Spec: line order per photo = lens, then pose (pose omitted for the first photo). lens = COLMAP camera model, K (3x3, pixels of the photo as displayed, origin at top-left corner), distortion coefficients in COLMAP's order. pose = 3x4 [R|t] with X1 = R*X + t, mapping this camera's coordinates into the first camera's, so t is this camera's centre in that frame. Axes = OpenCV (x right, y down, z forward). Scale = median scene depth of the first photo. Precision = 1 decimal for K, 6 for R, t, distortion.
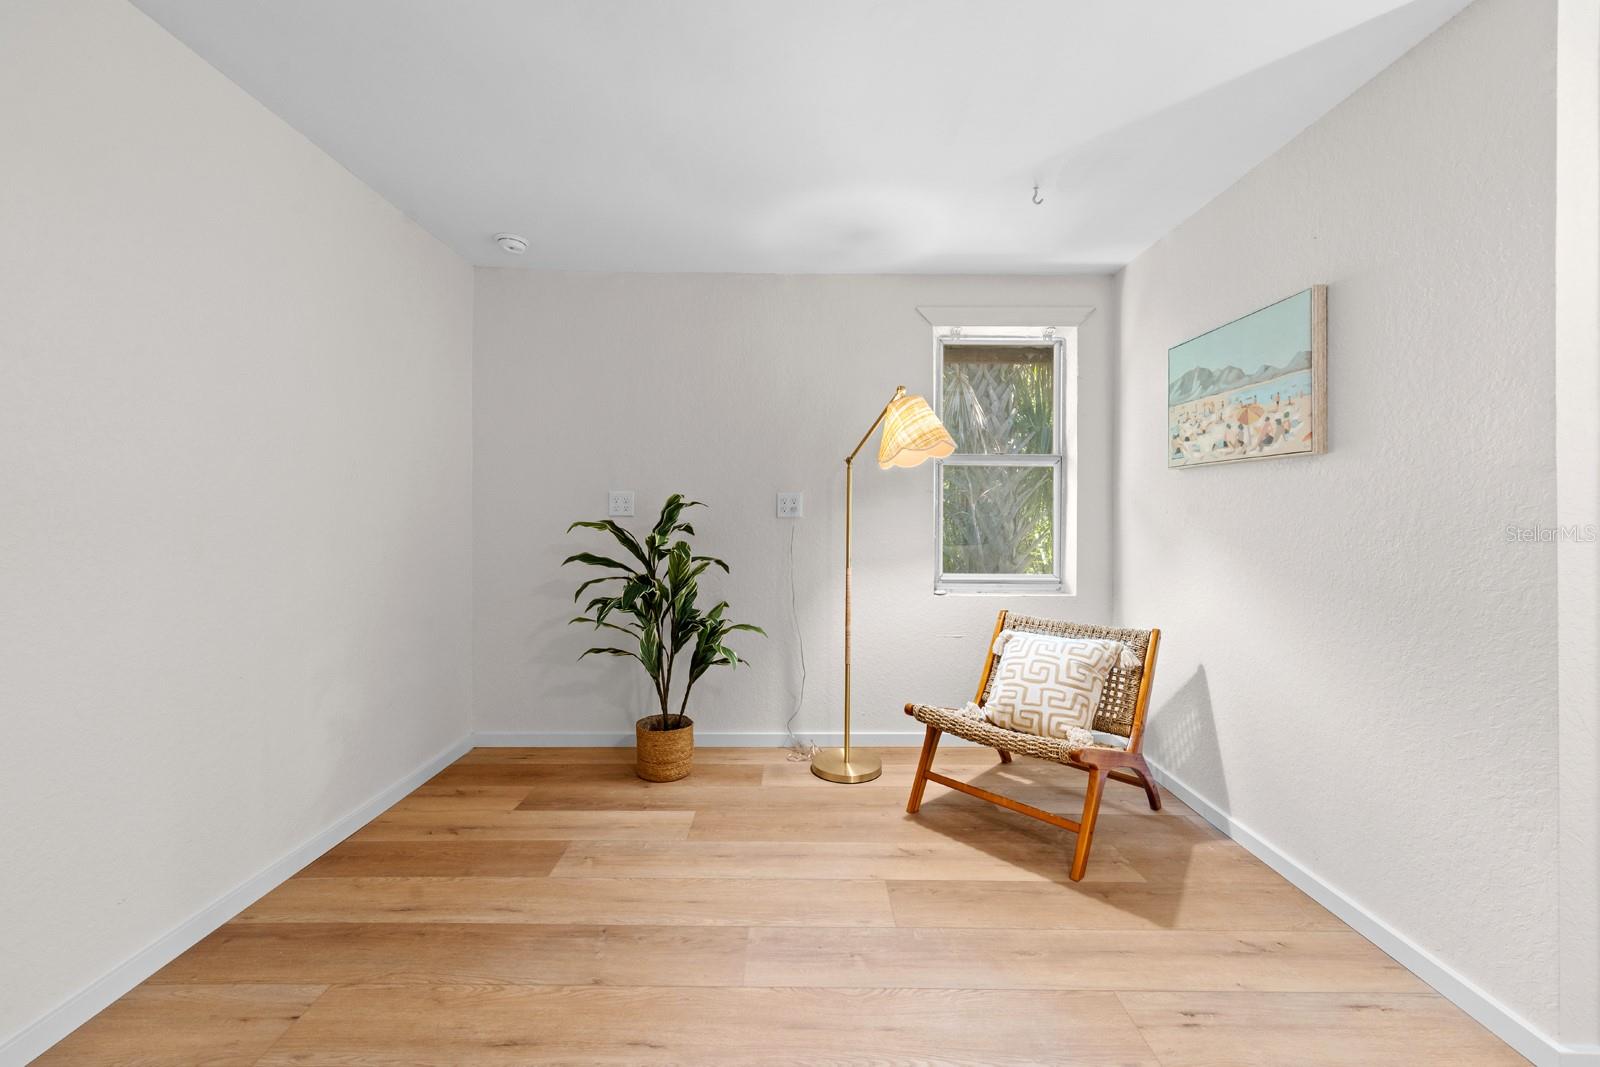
lens RADIAL K [[651.8, 0, 793.2], [0, 651.8, 512.3], [0, 0, 1]] dist [0.000275, -0.000045]
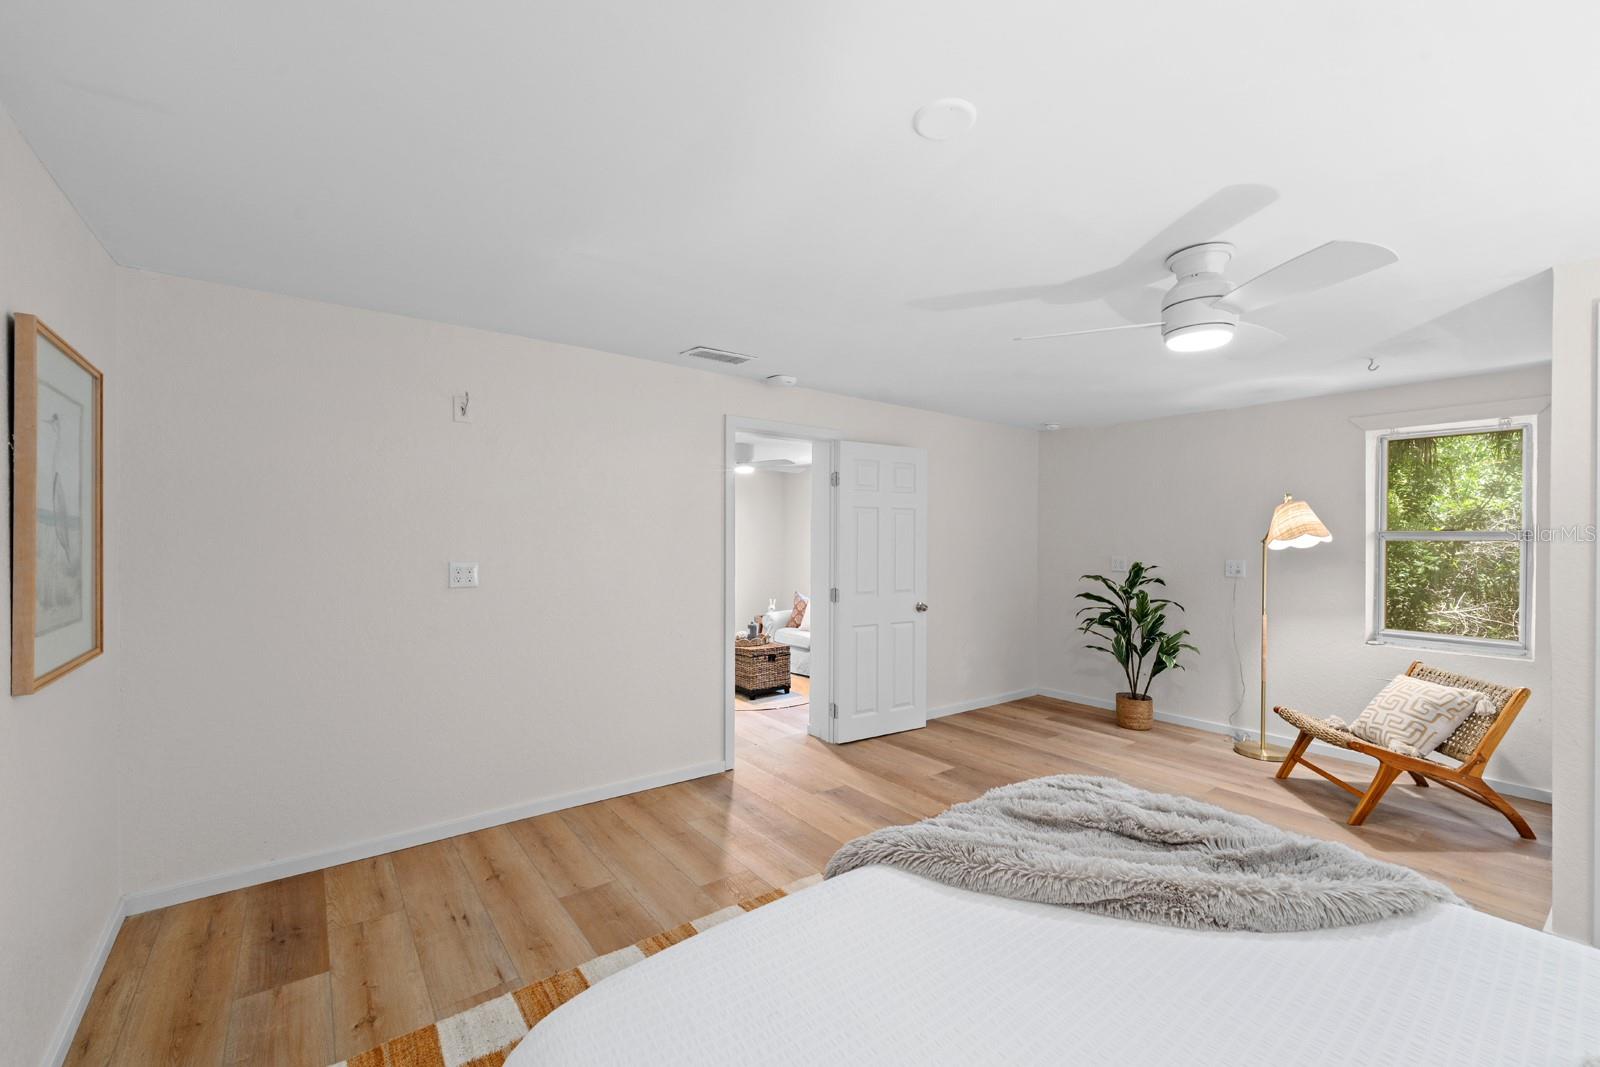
lens RADIAL K [[652.4, 0, 803.8], [0, 652.4, 538.5], [0, 0, 1]] dist [0.000327, 0.000007]
pose [[0.612315, 0.003270, -0.790607, 0.702819], [-0.004015, 0.999991, 0.001027, -0.096022], [0.790603, 0.002545, 0.612323, -0.812598]]
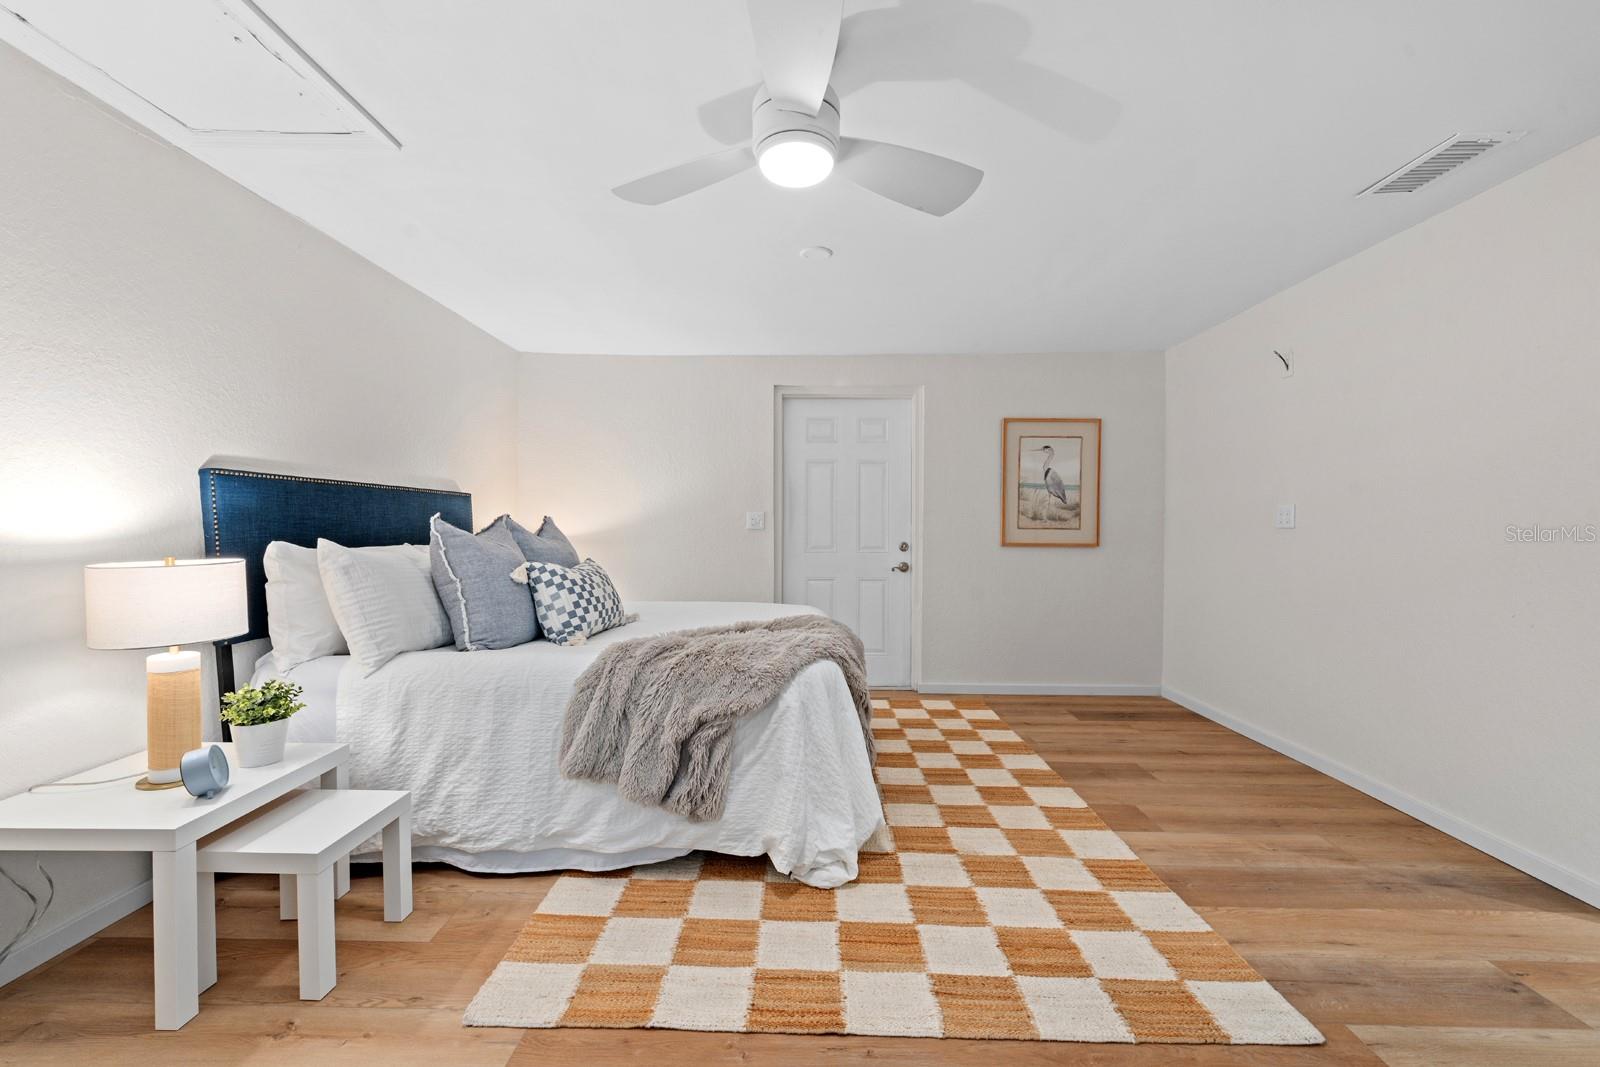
lens RADIAL K [[646.3, 0, 799.1], [0, 646.3, 526.9], [0, 0, 1]] dist [-0.000168, -0.000259]
pose [[-0.999759, -0.007905, 0.020481, 0.322742], [-0.007923, 0.999968, -0.000802, 0.003645], [-0.020474, -0.000964, -0.999790, 0.748761]]
